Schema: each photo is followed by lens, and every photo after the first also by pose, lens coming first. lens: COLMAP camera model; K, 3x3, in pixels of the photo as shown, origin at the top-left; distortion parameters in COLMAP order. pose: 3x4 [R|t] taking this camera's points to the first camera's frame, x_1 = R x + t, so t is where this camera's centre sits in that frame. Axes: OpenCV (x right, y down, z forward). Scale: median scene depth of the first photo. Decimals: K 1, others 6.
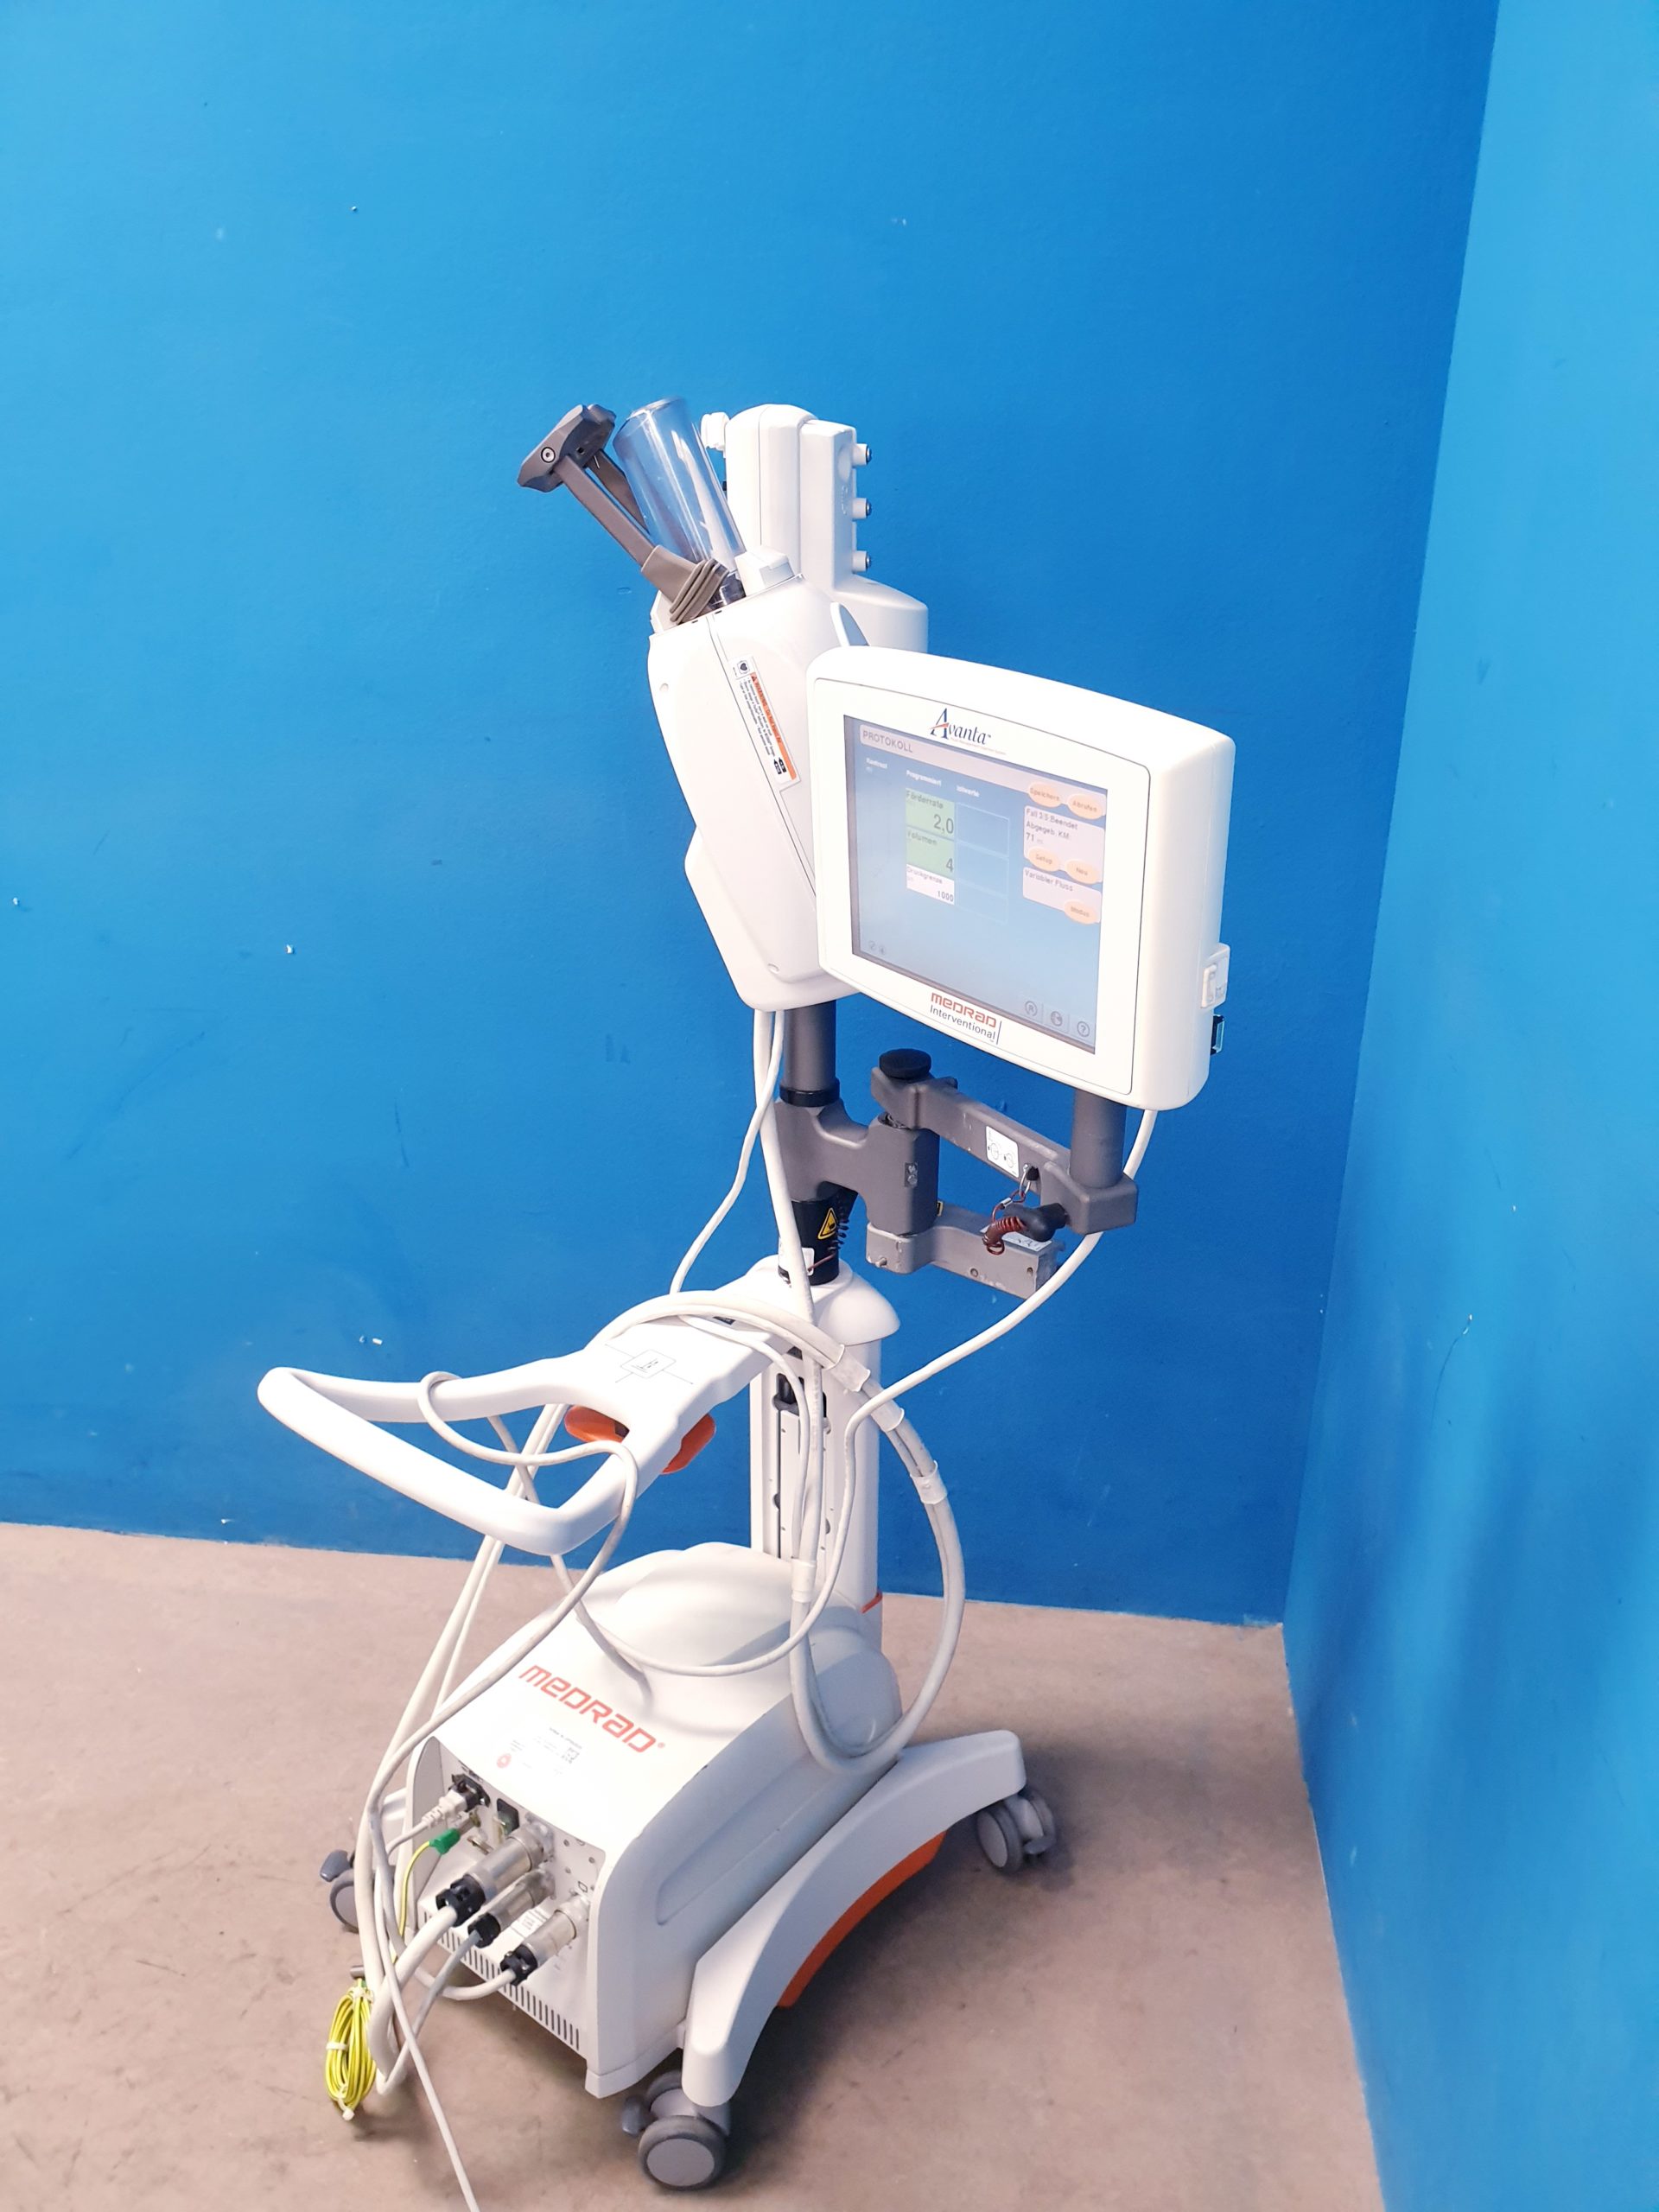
lens RADIAL K [[1733.9, 0, 839.2], [0, 1733.9, 1129.4], [0, 0, 1]] dist [0.026734, -0.005544]
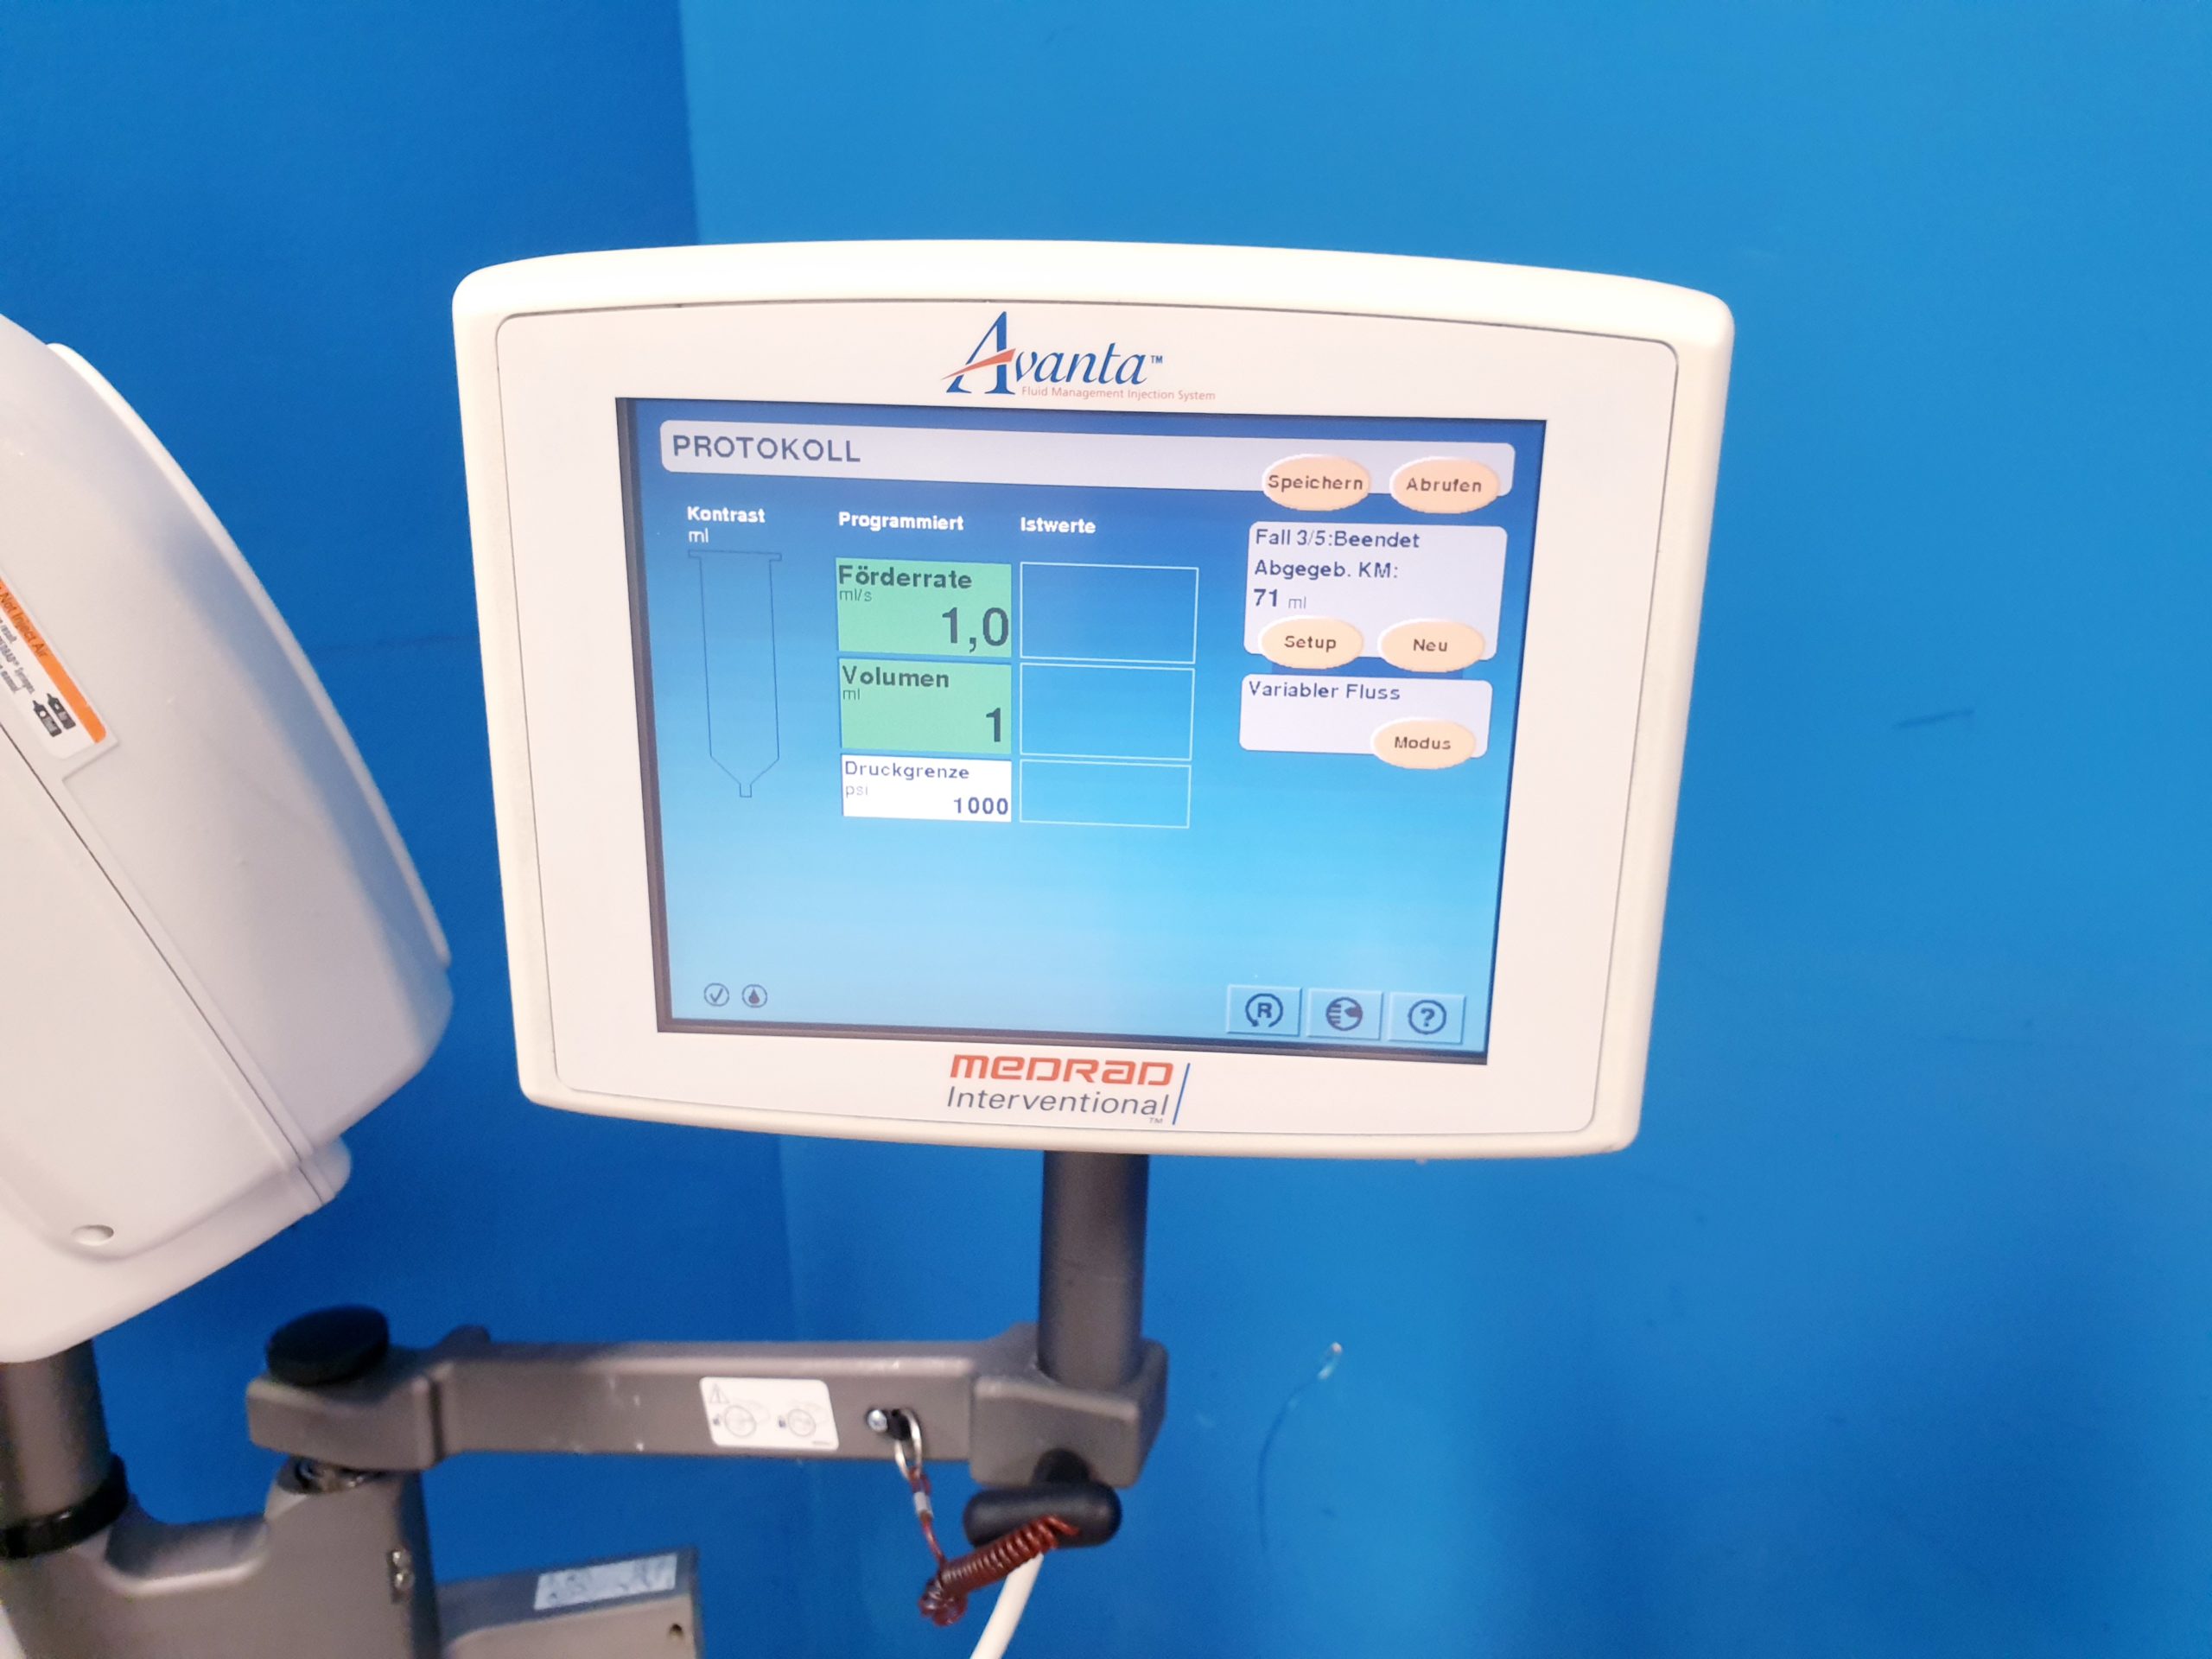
lens RADIAL K [[1908.2, 0, 1114.3], [0, 1908.2, 832.9], [0, 0, 1]] dist [0.196659, 0.003060]
pose [[0.705267, -0.173591, 0.687360, -0.150030], [0.310589, 0.947217, -0.079464, -0.055347], [-0.637285, 0.269529, 0.721957, 0.435798]]
